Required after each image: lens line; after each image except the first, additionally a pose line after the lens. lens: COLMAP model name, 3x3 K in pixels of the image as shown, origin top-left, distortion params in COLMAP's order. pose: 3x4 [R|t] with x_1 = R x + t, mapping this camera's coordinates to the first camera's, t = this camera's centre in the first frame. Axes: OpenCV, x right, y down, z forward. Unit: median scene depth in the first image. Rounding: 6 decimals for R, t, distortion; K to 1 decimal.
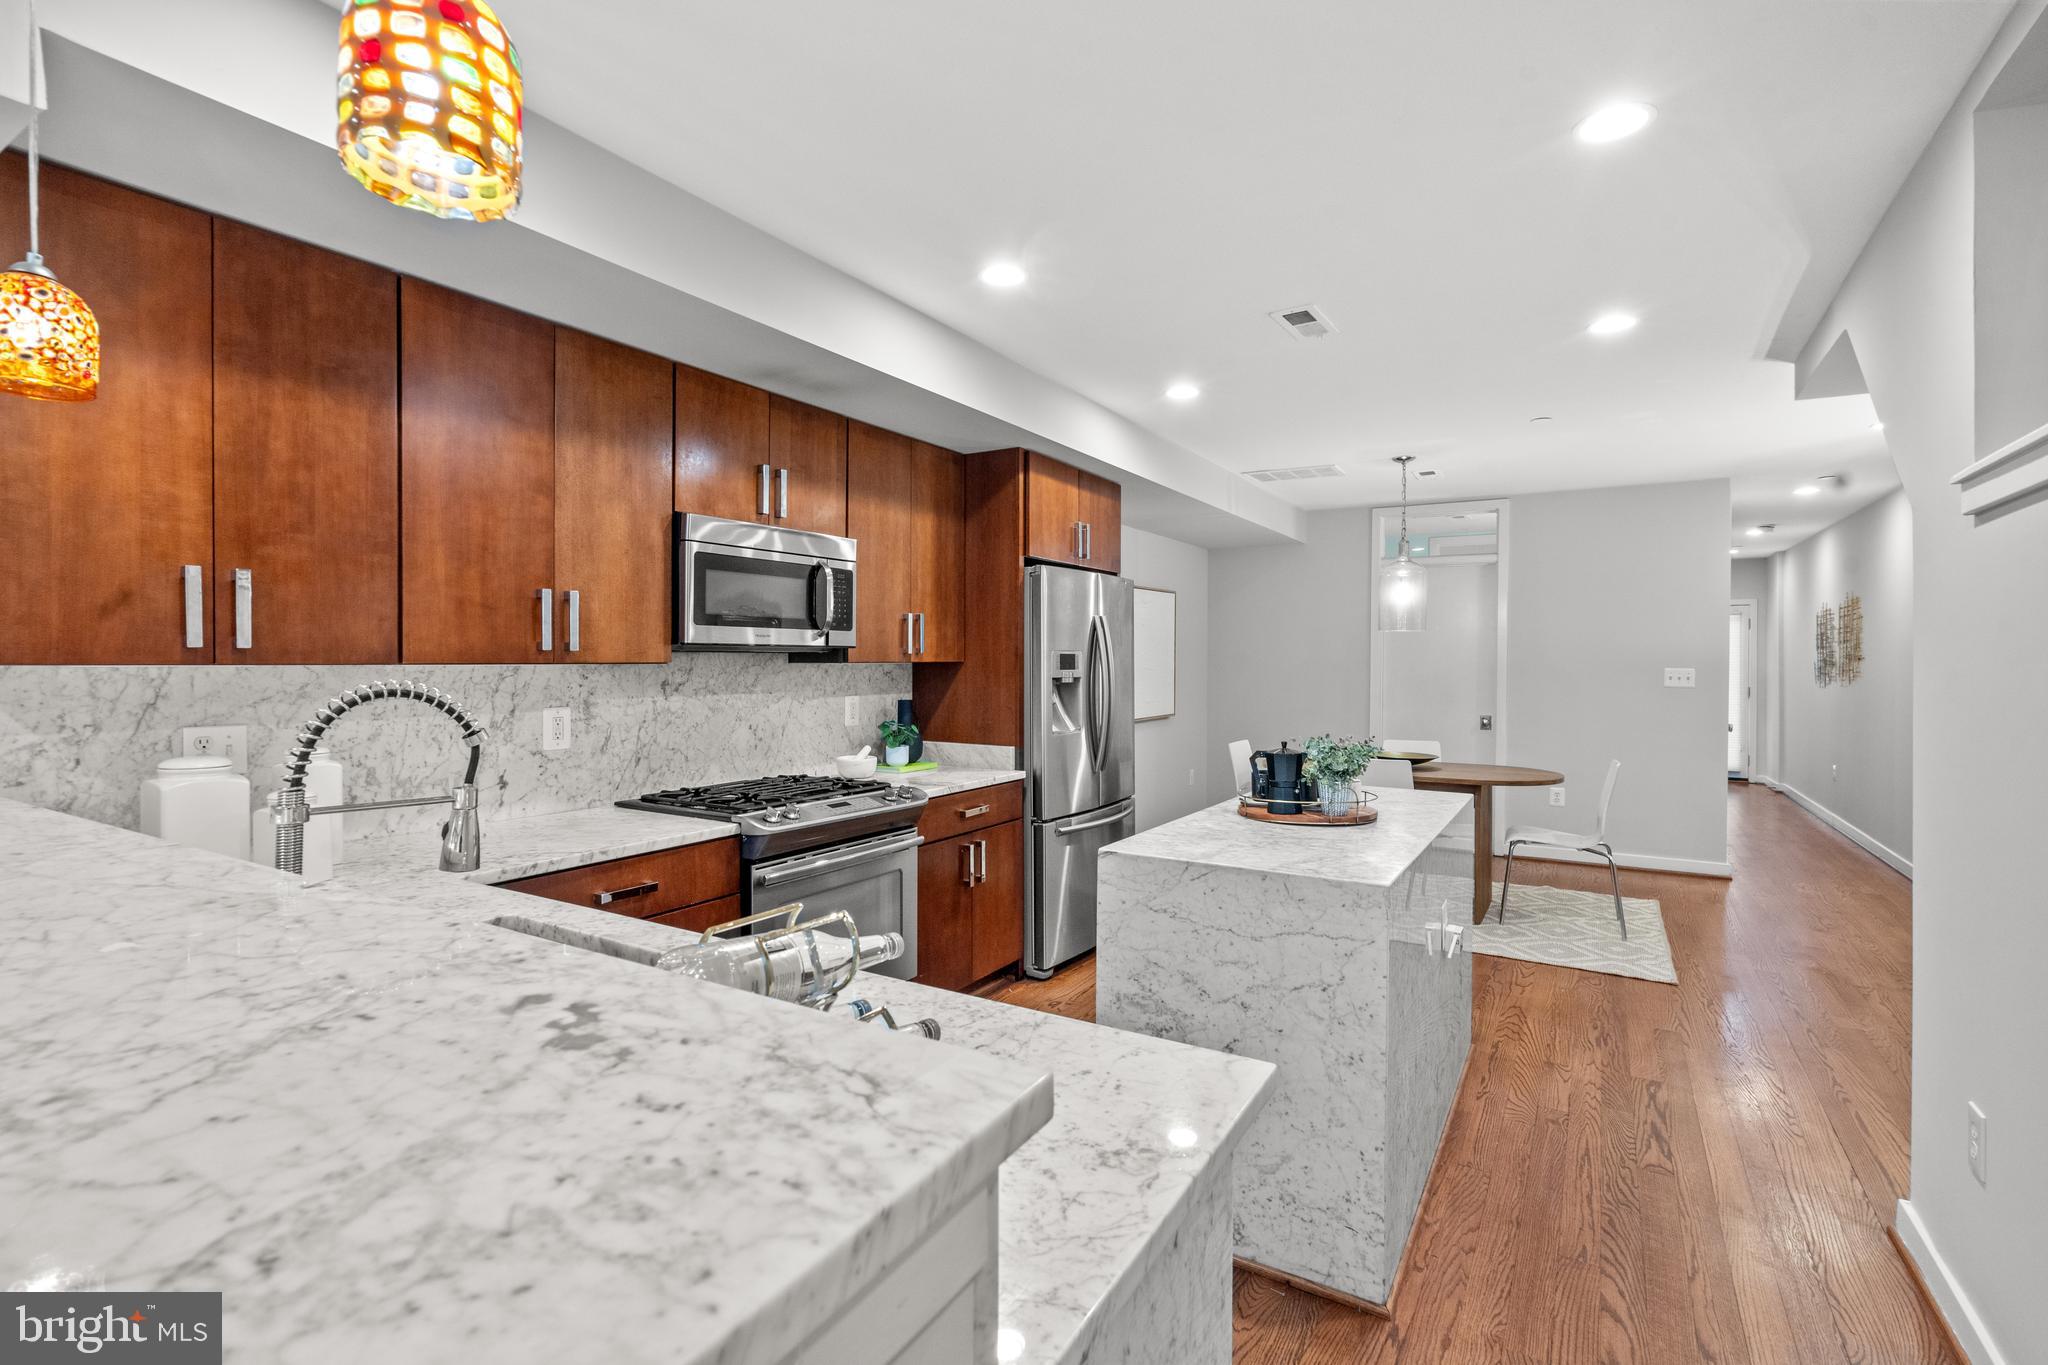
lens RADIAL K [[944.5, 0, 1013.6], [0, 944.5, 669.3], [0, 0, 1]] dist [-0.001111, 0.000276]
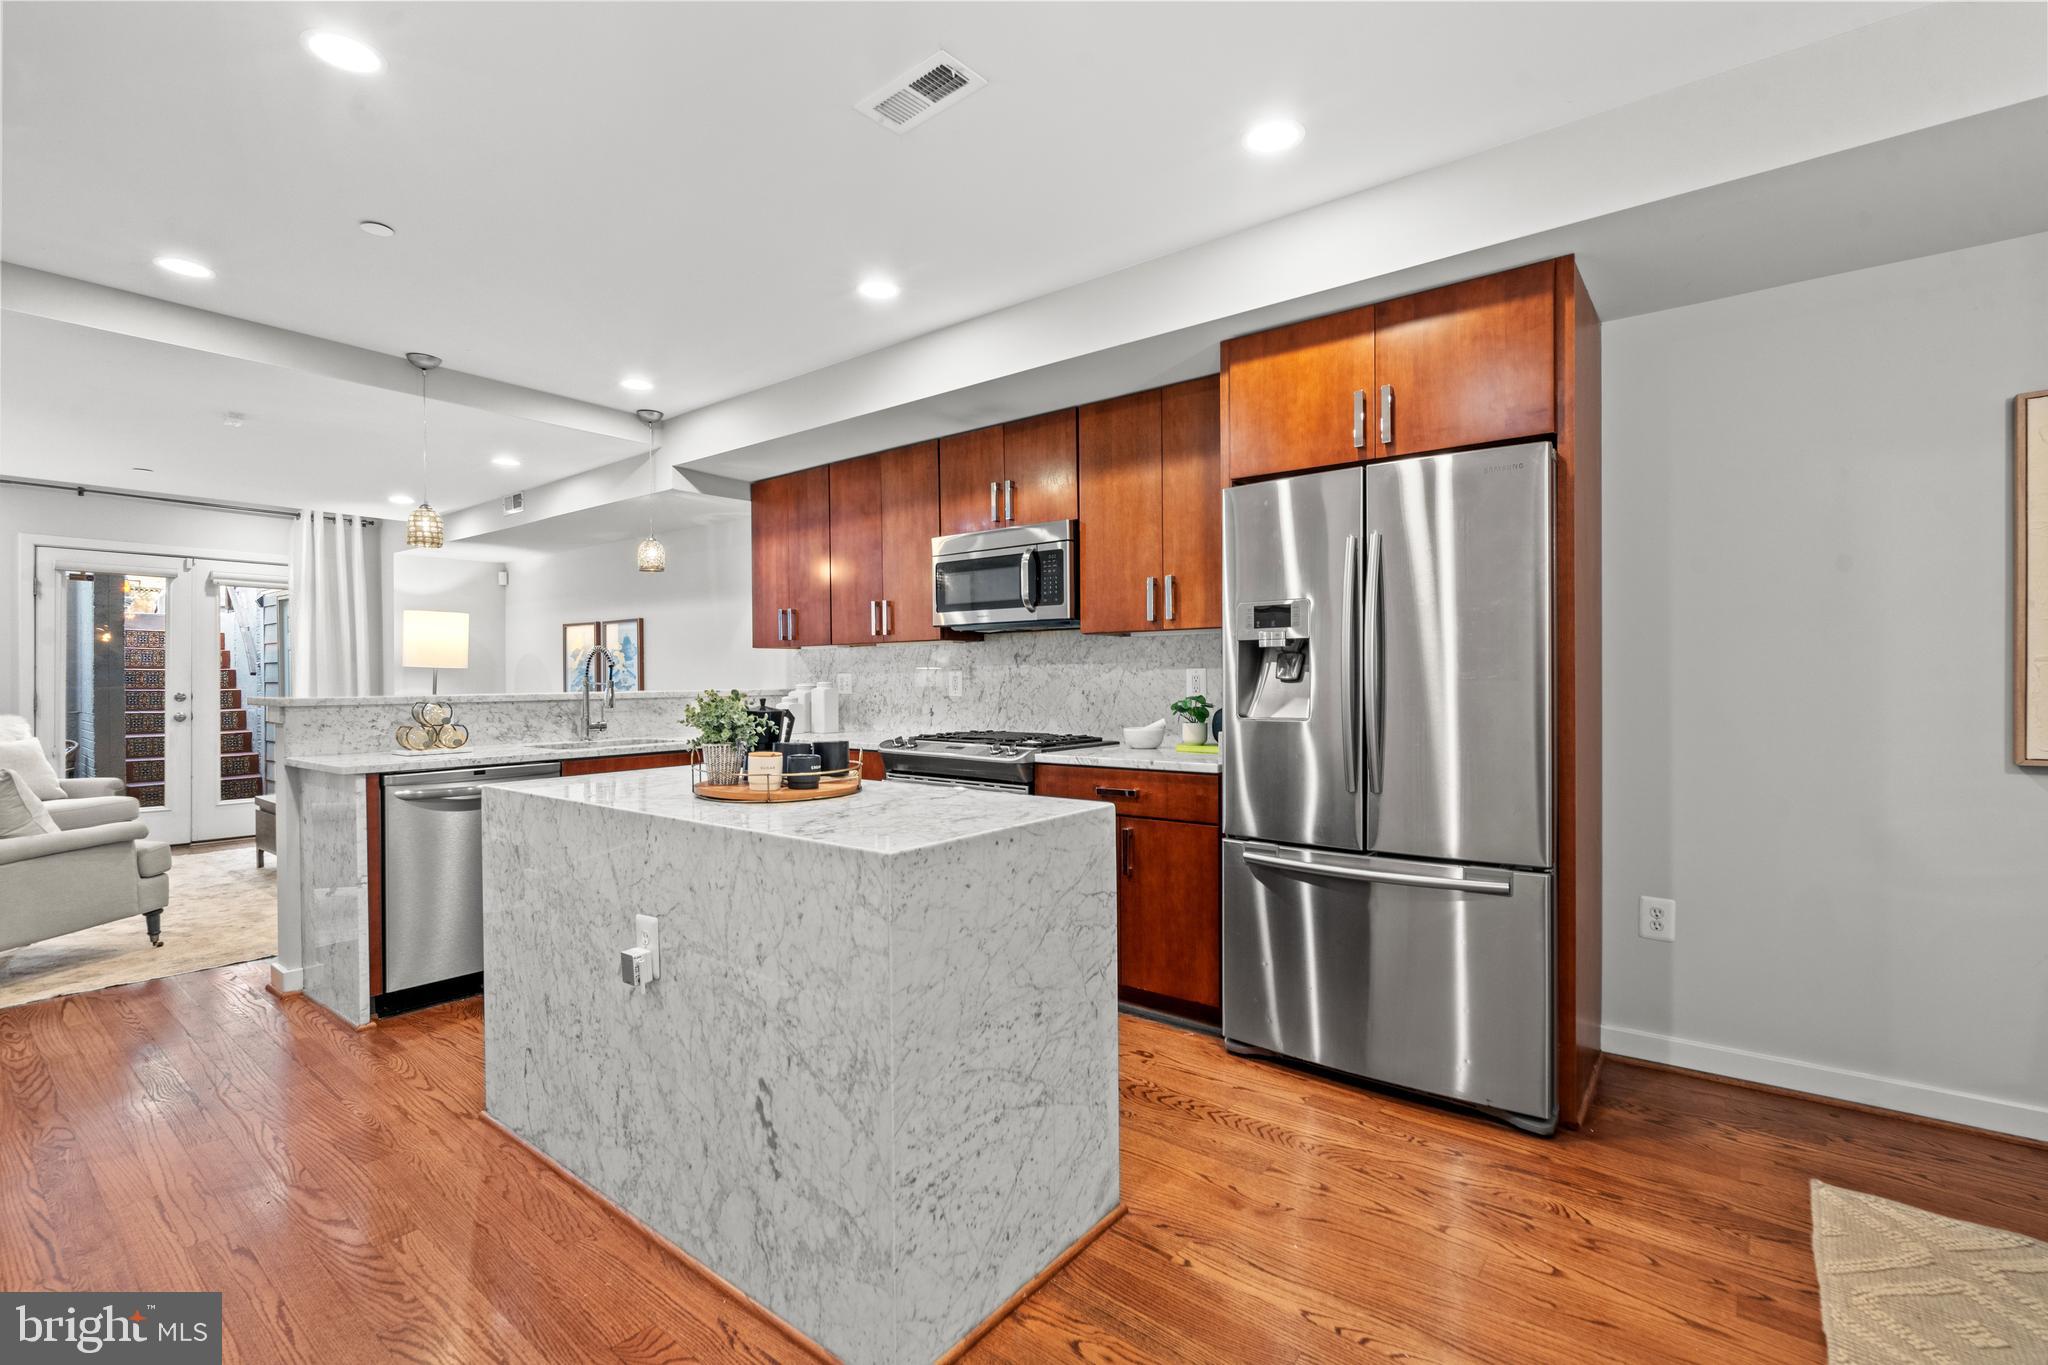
lens RADIAL K [[921.8, 0, 1018.7], [0, 921.8, 685.1], [0, 0, 1]] dist [-0.004026, -0.000250]
pose [[-0.119637, 0.004973, -0.992805, 0.853175], [-0.004035, 0.999977, 0.005495, 0.044918], [0.992809, 0.004664, -0.119614, 1.028784]]
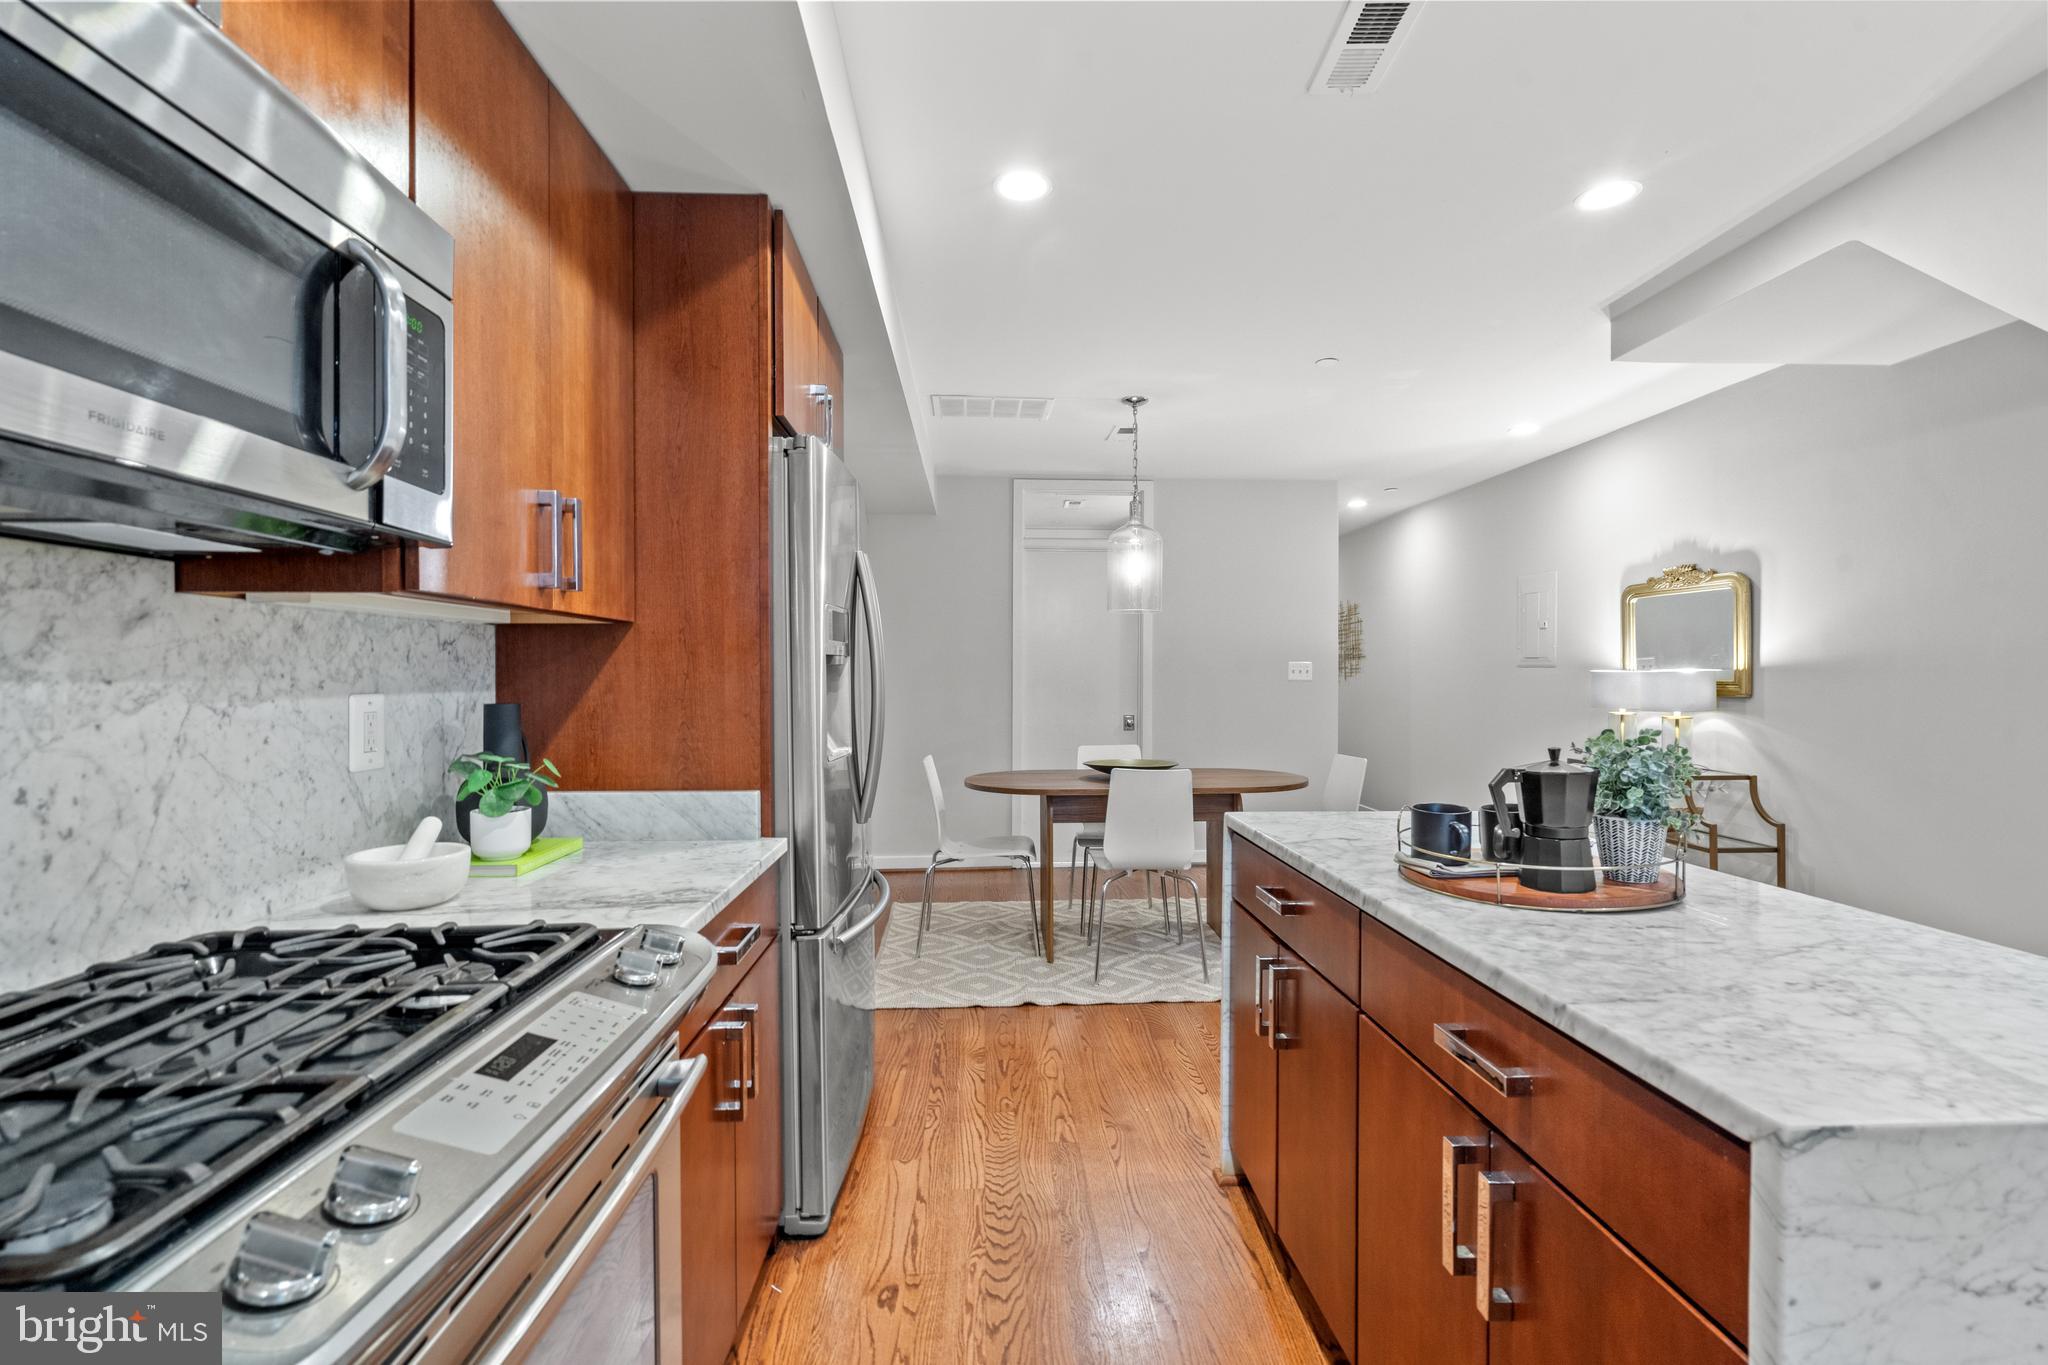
lens RADIAL K [[925.2, 0, 1024.0], [0, 925.2, 682.5], [0, 0, 1]] dist [0.000411, 0.000259]
pose [[0.823685, -0.009533, 0.566967, -0.180686], [0.011285, 0.999936, 0.000418, 0.028649], [-0.566935, 0.006054, 0.823740, 0.573926]]
